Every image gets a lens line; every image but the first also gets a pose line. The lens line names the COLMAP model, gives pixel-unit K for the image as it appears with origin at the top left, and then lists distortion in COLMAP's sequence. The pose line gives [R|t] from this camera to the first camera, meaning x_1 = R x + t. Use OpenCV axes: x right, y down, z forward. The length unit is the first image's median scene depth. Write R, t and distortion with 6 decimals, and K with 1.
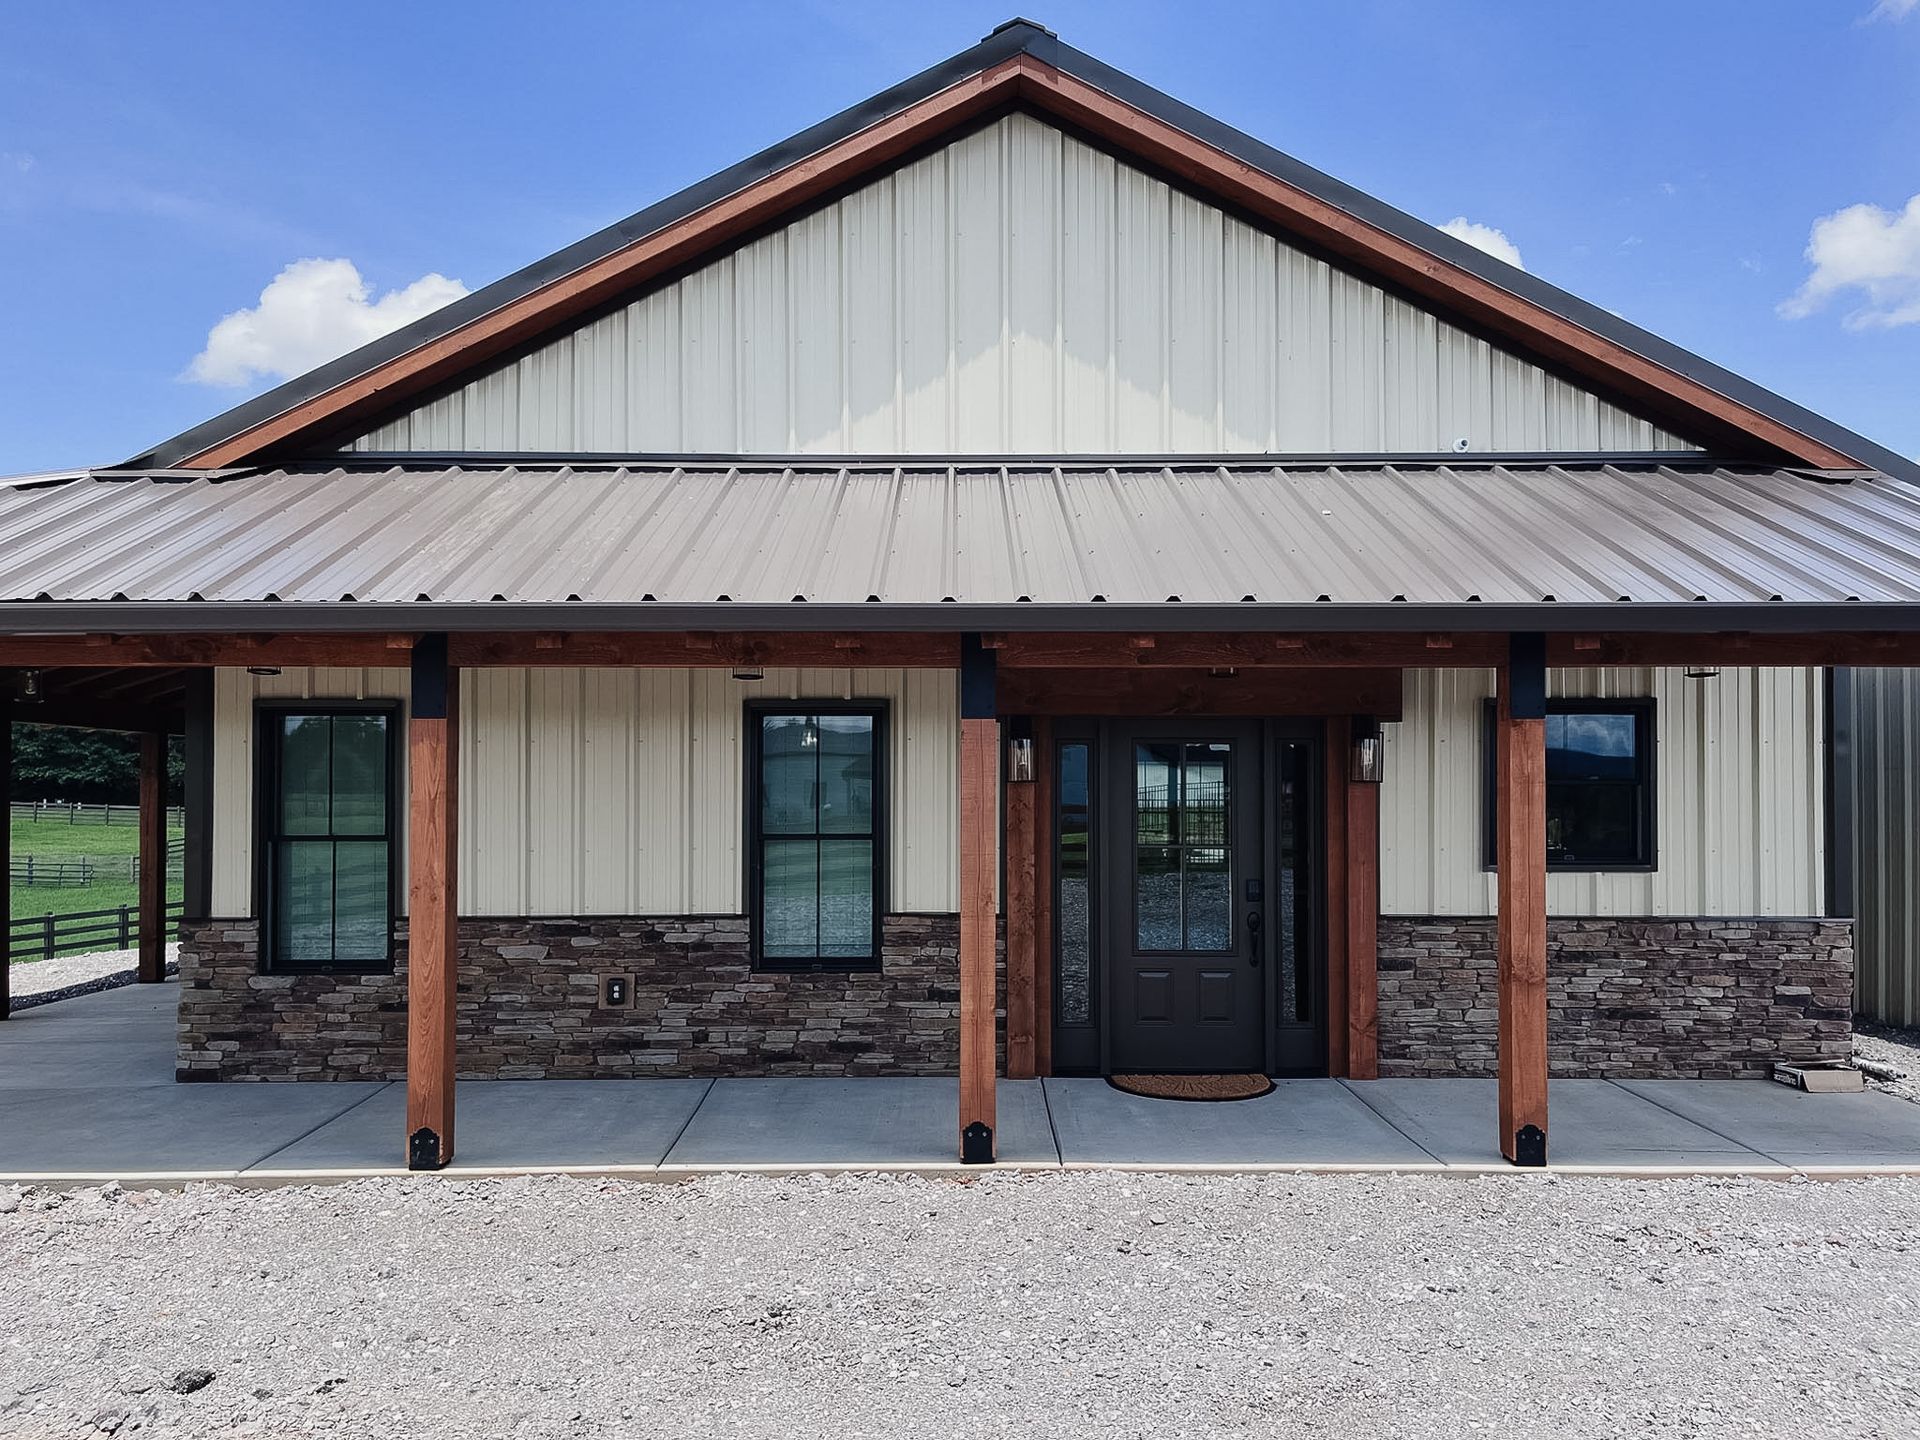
lens RADIAL K [[1479.0, 0, 963.0], [0, 1479.0, 750.4], [0, 0, 1]] dist [0.061368, -0.076520]
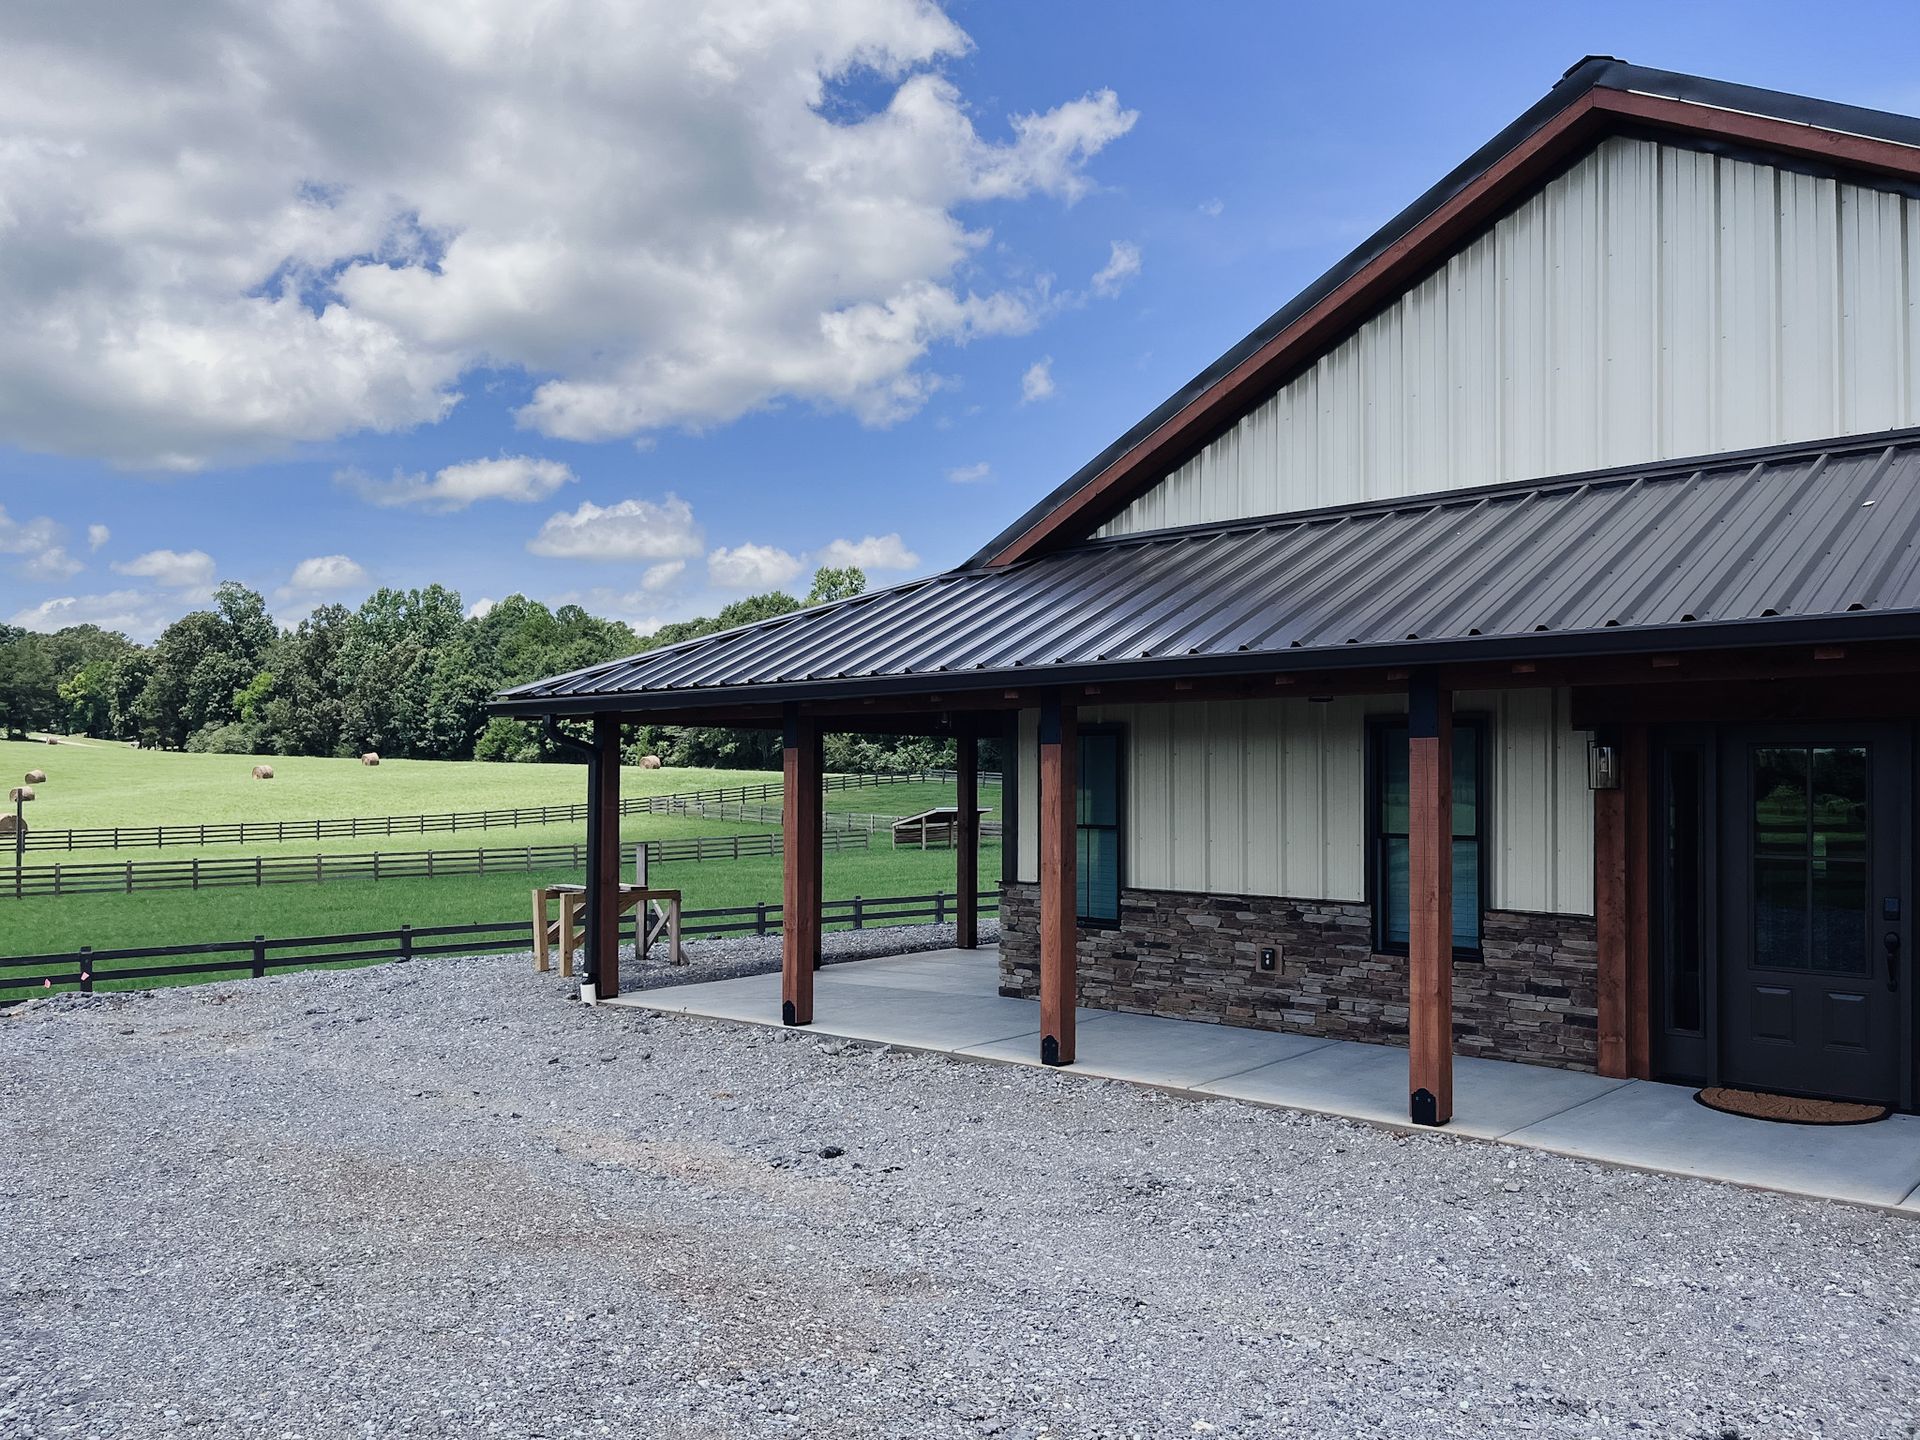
lens RADIAL K [[1479.0, 0, 963.0], [0, 1479.0, 750.4], [0, 0, 1]] dist [0.061368, -0.076520]
pose [[0.745714, -0.010311, -0.666186, 0.390997], [0.014363, 0.999897, 0.000600, -0.012614], [0.666111, -0.010016, 0.745786, -0.070278]]
